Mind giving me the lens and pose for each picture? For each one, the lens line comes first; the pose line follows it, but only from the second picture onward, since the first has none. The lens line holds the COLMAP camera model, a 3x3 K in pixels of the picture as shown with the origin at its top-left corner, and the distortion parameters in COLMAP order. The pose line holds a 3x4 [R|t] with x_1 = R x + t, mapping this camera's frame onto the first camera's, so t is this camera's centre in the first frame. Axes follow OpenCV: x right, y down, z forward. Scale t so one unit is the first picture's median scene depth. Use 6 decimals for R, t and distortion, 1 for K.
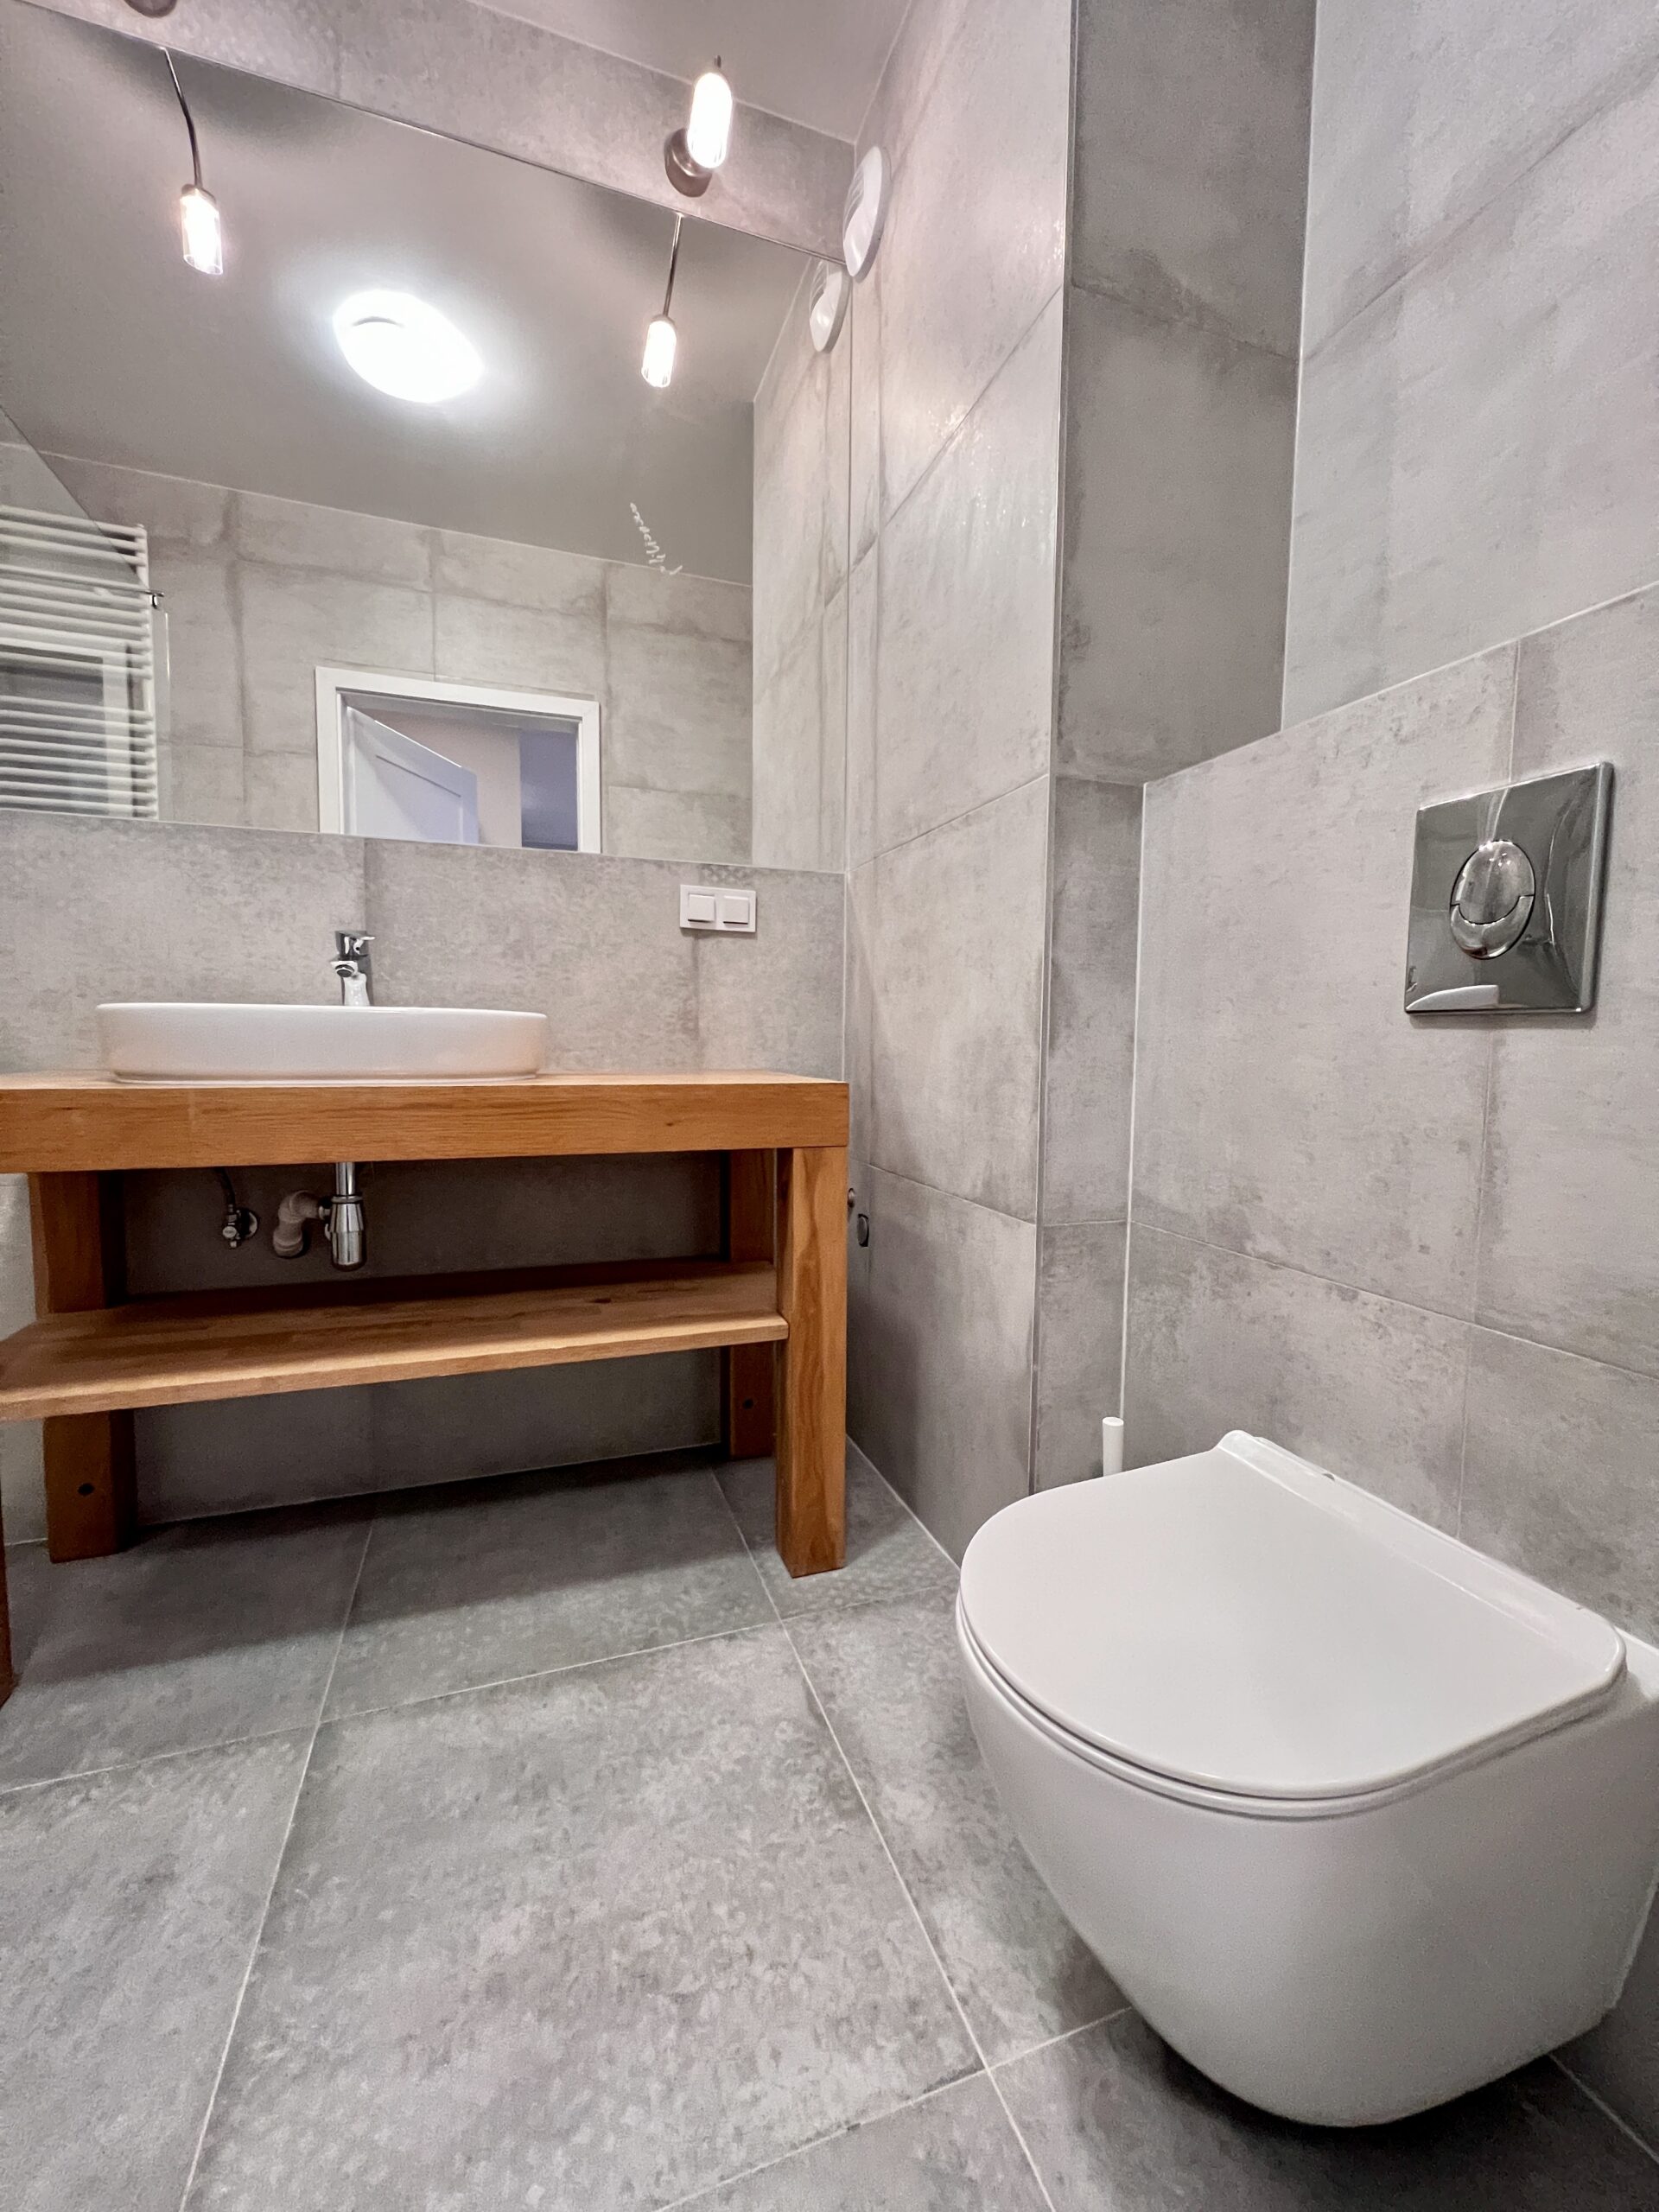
lens RADIAL K [[882.4, 0, 829.1], [0, 882.4, 1104.9], [0, 0, 1]] dist [-0.002251, 0.000454]
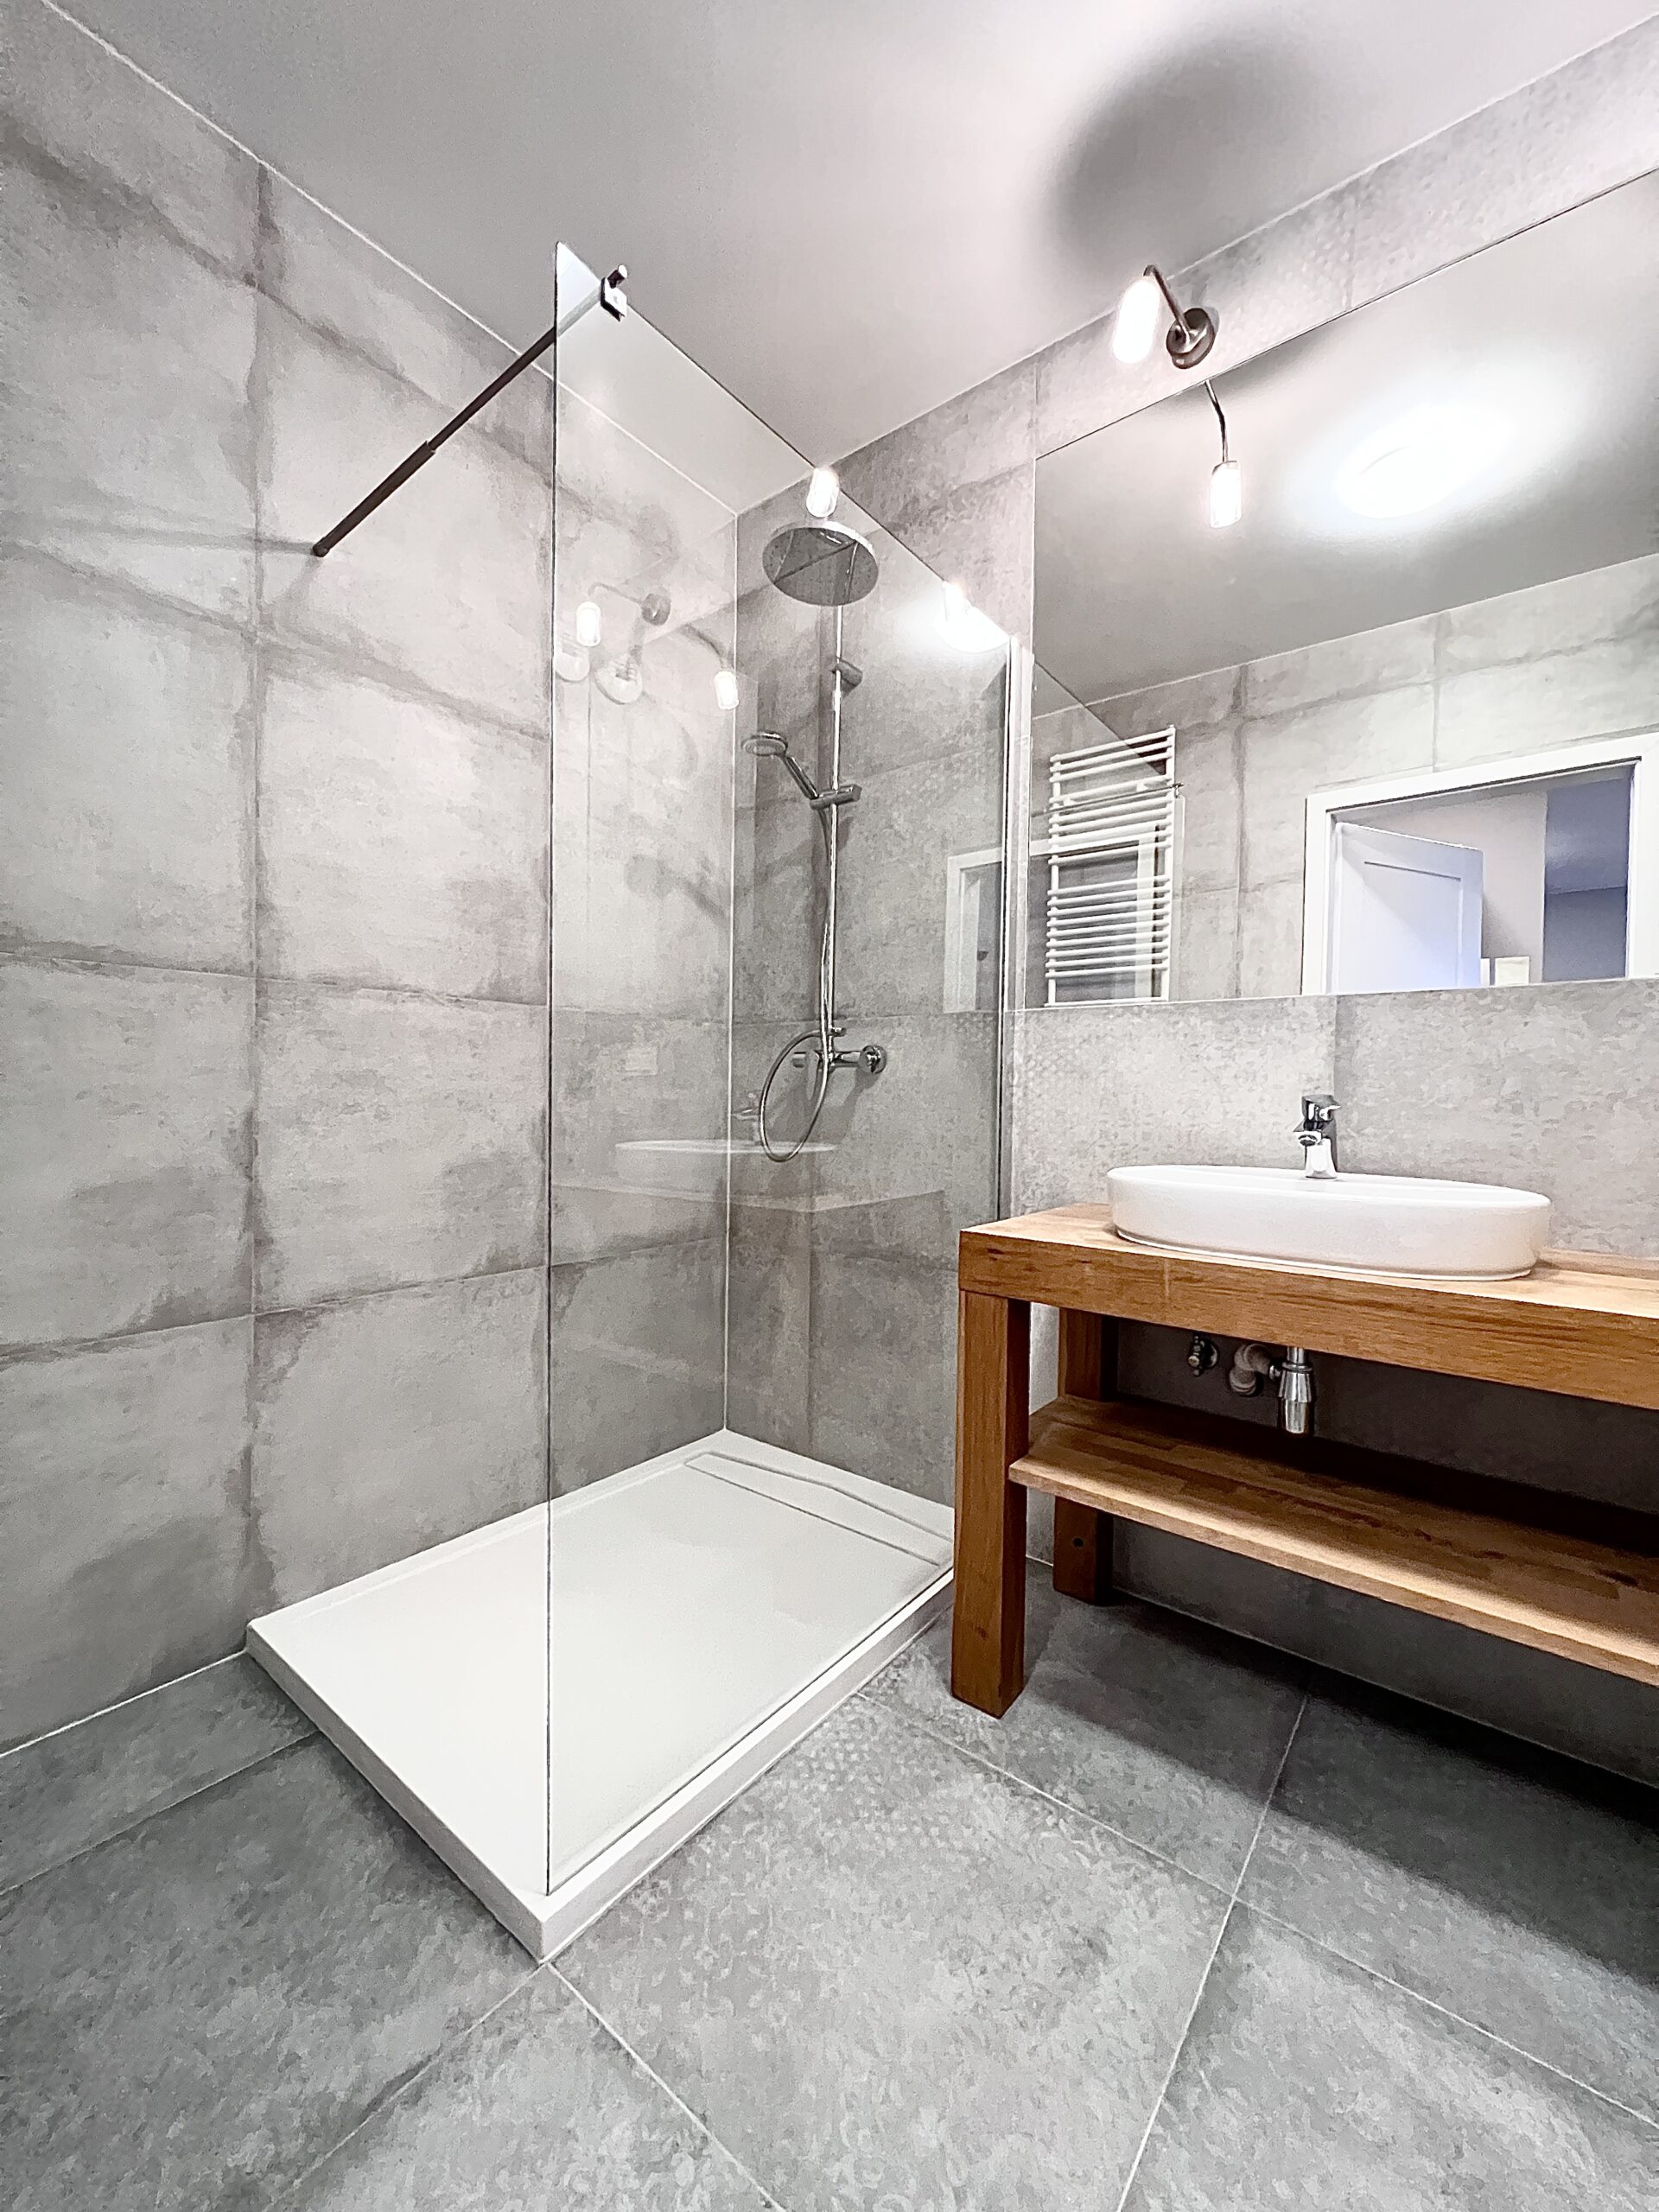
lens RADIAL K [[882.4, 0, 826.7], [0, 882.4, 1108.7], [0, 0, 1]] dist [-0.002251, 0.000454]
pose [[0.527312, 0.012904, -0.849574, 0.019334], [-0.074223, 0.996762, -0.030928, -0.105185], [0.846424, 0.079367, 0.526562, -0.007547]]
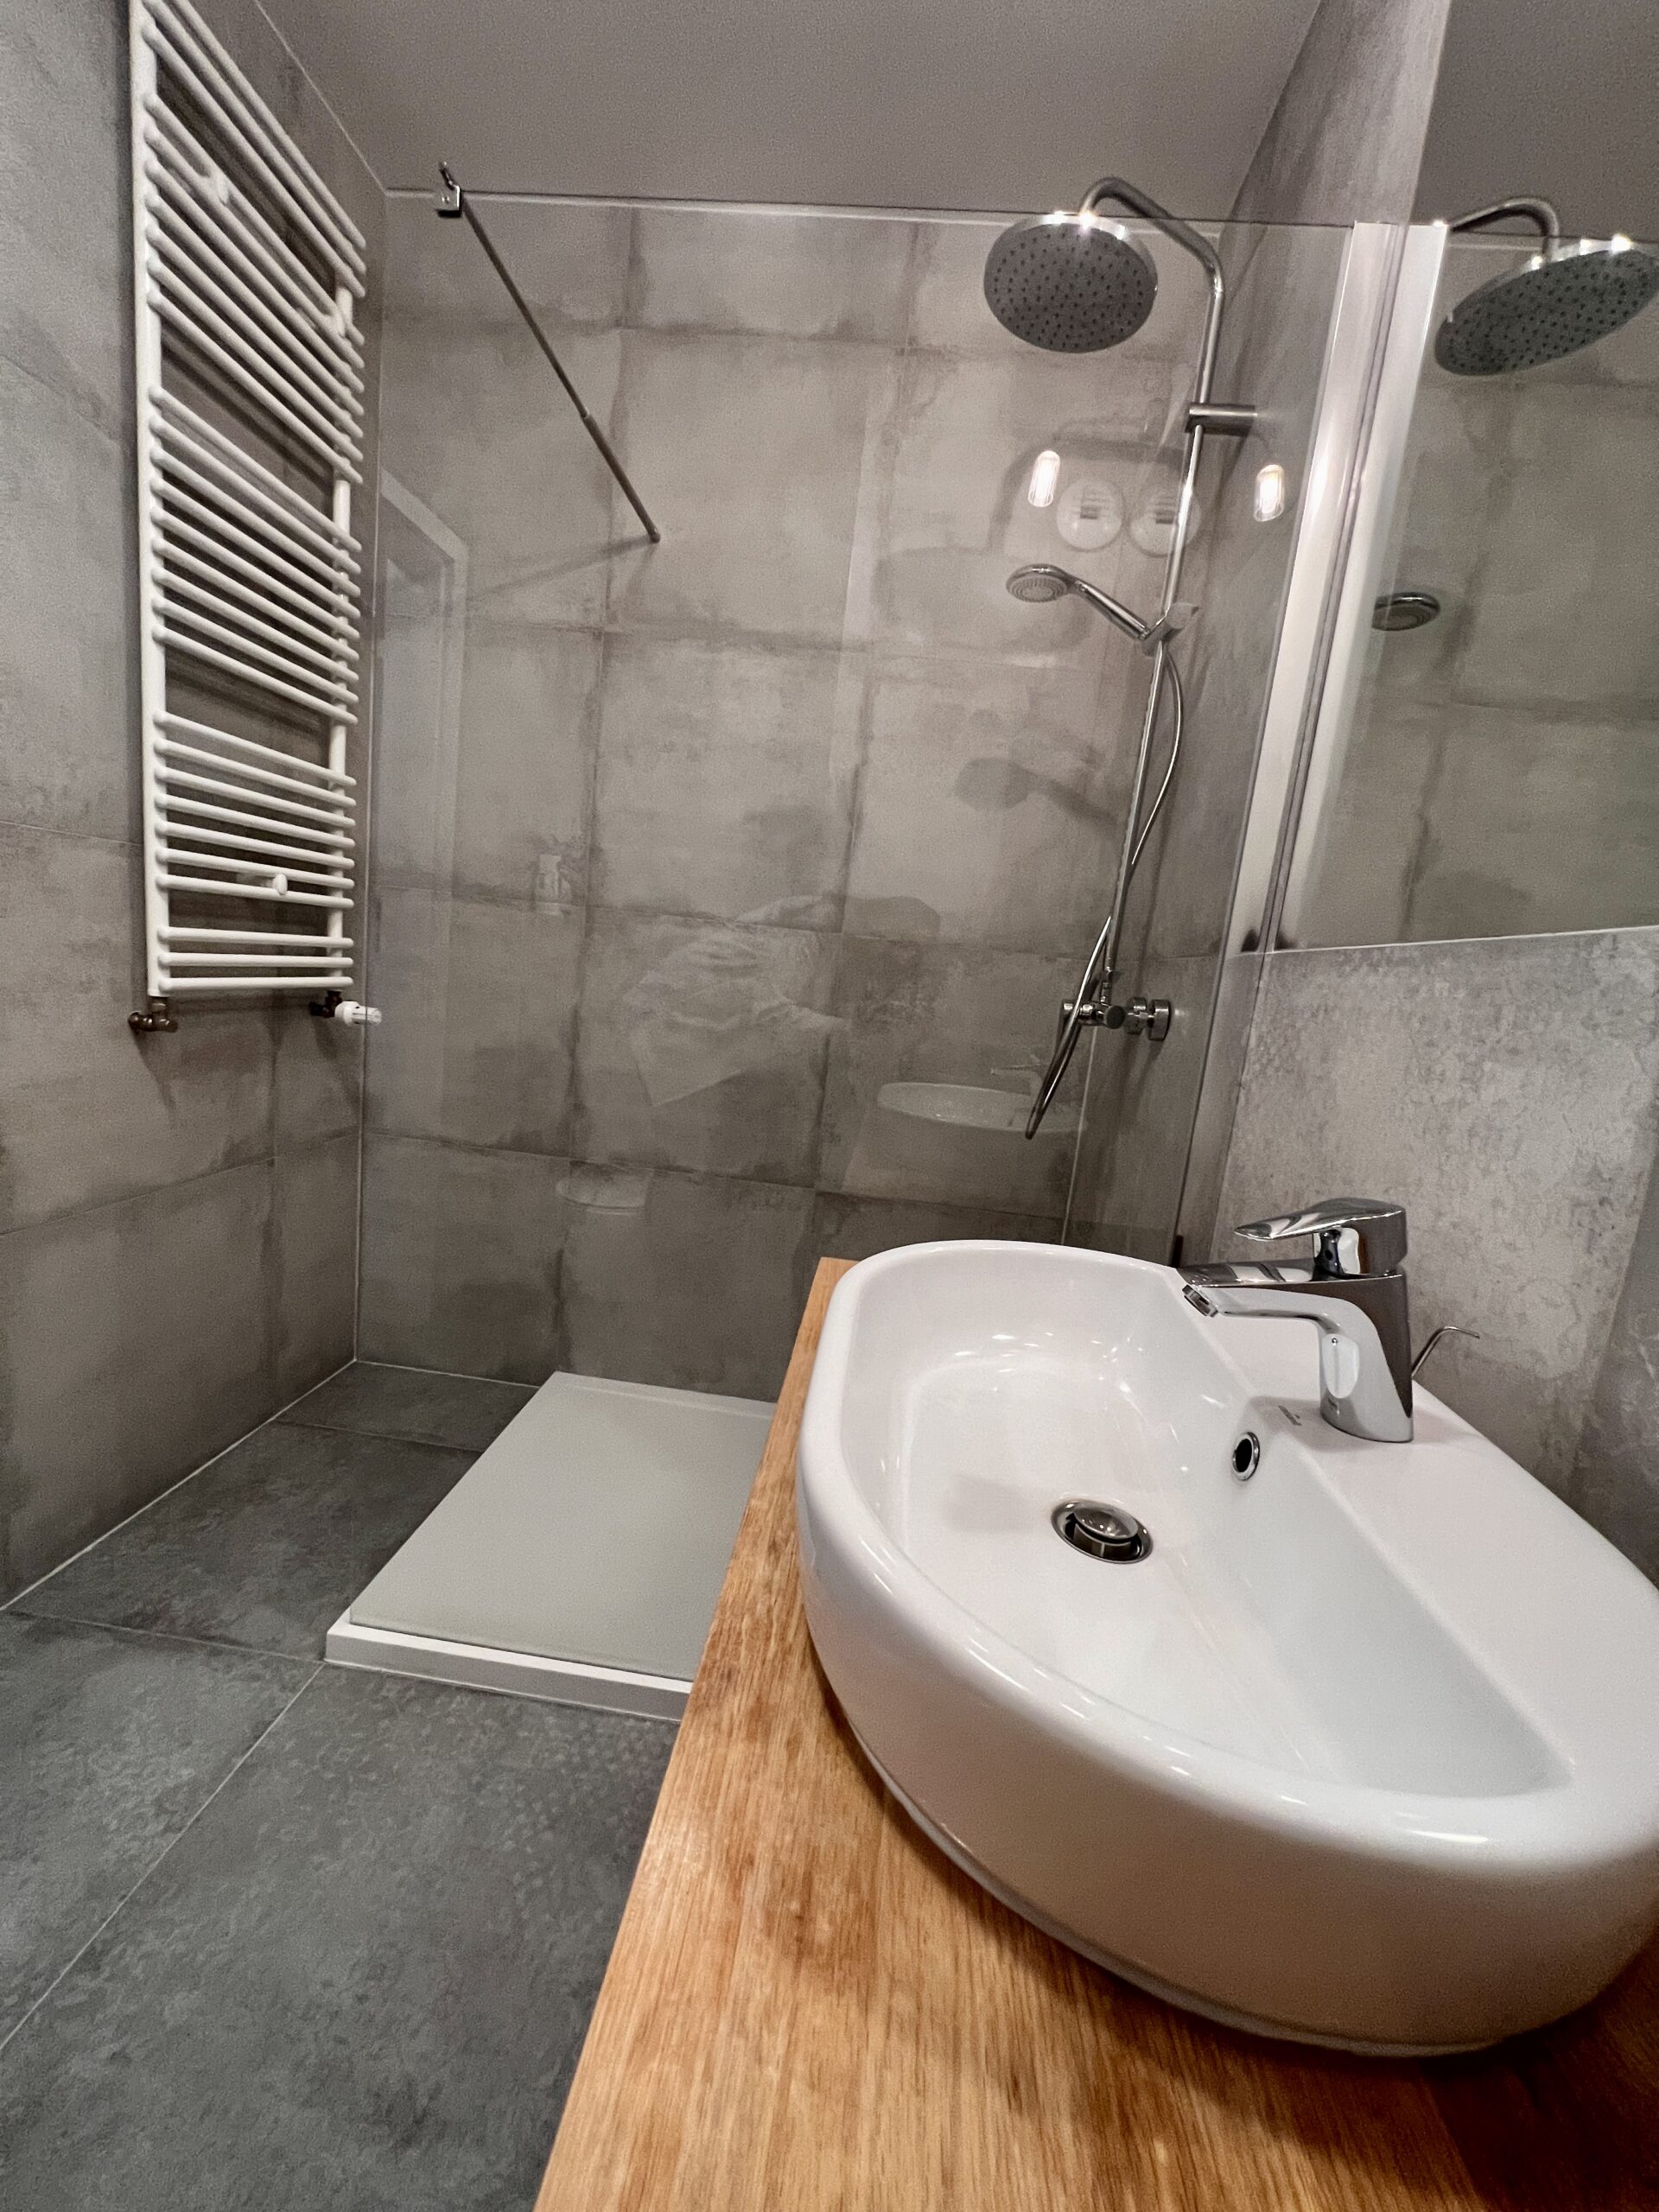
lens RADIAL K [[882.4, 0, 823.8], [0, 882.4, 1107.9], [0, 0, 1]] dist [-0.002251, 0.000454]
pose [[-0.415313, 0.087511, -0.905460, -0.114874], [-0.181755, 0.967309, 0.176855, -0.249717], [0.891336, 0.238022, -0.385830, 0.891965]]
